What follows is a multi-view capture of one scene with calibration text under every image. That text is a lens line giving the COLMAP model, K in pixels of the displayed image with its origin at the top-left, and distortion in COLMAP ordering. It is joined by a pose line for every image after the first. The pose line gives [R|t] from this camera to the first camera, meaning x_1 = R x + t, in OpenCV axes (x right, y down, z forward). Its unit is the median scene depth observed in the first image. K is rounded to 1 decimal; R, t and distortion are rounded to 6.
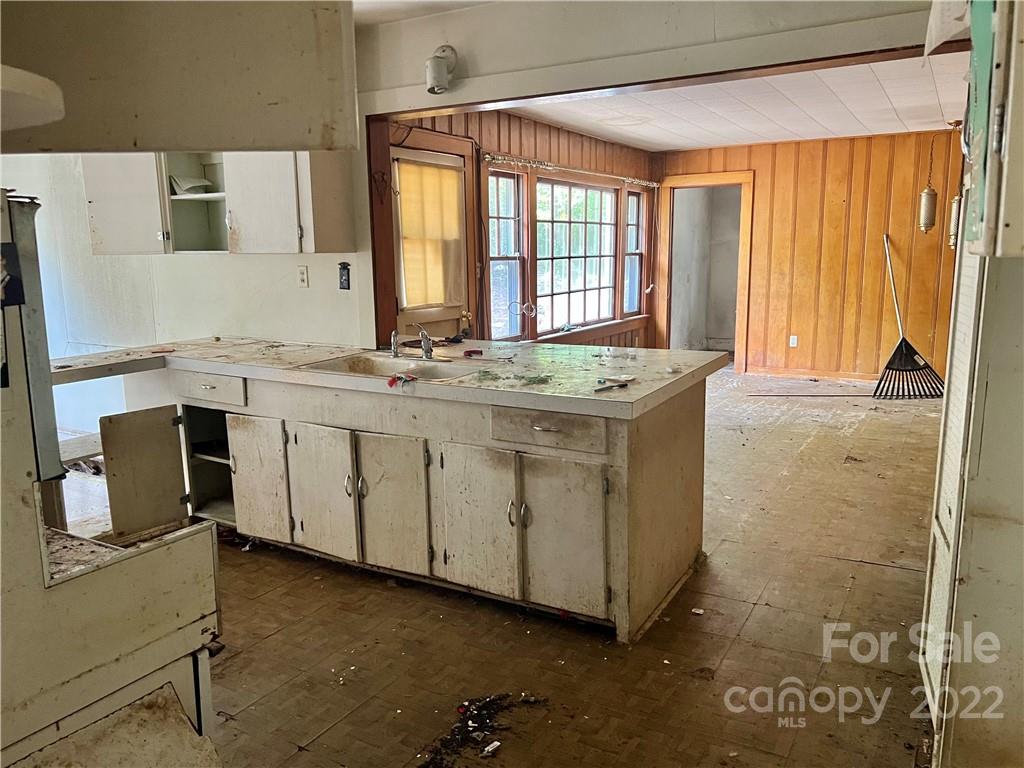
lens RADIAL K [[773.3, 0, 512.4], [0, 773.3, 380.3], [0, 0, 1]] dist [0.060199, -0.059383]
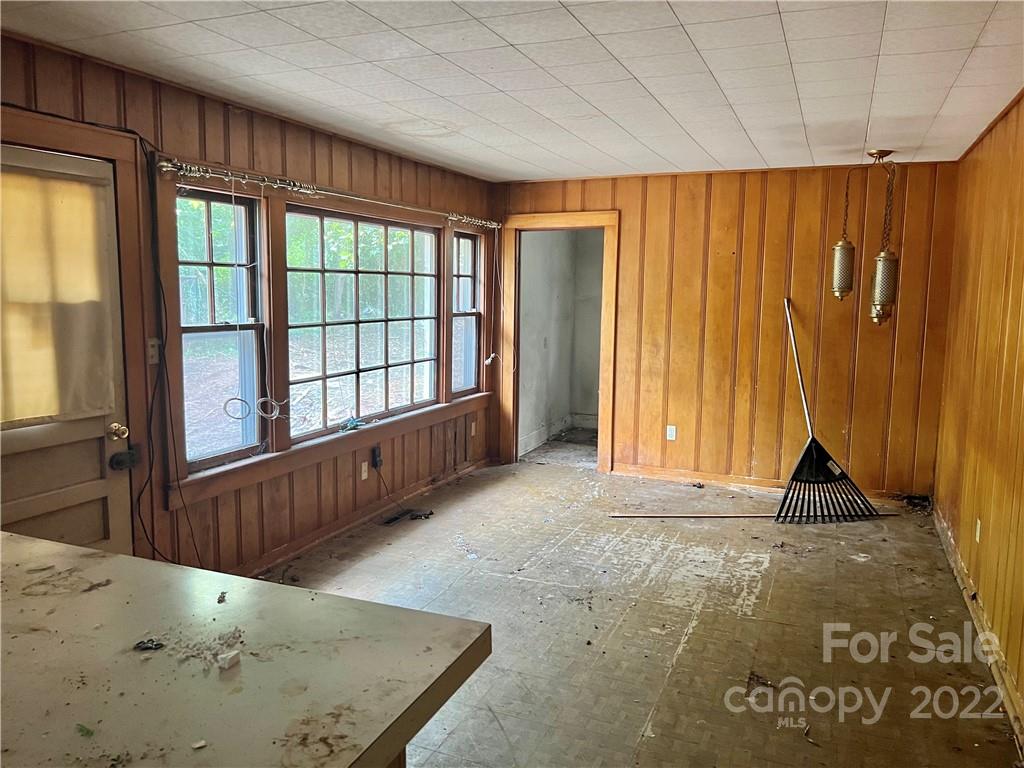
lens RADIAL K [[773.3, 0, 480.4], [0, 773.3, 380.1], [0, 0, 1]] dist [0.060199, -0.059383]
pose [[0.995552, 0.010786, 0.093596, 0.110151], [-0.006002, 0.998668, -0.051243, -0.066305], [-0.094024, 0.050453, 0.994291, 0.277336]]
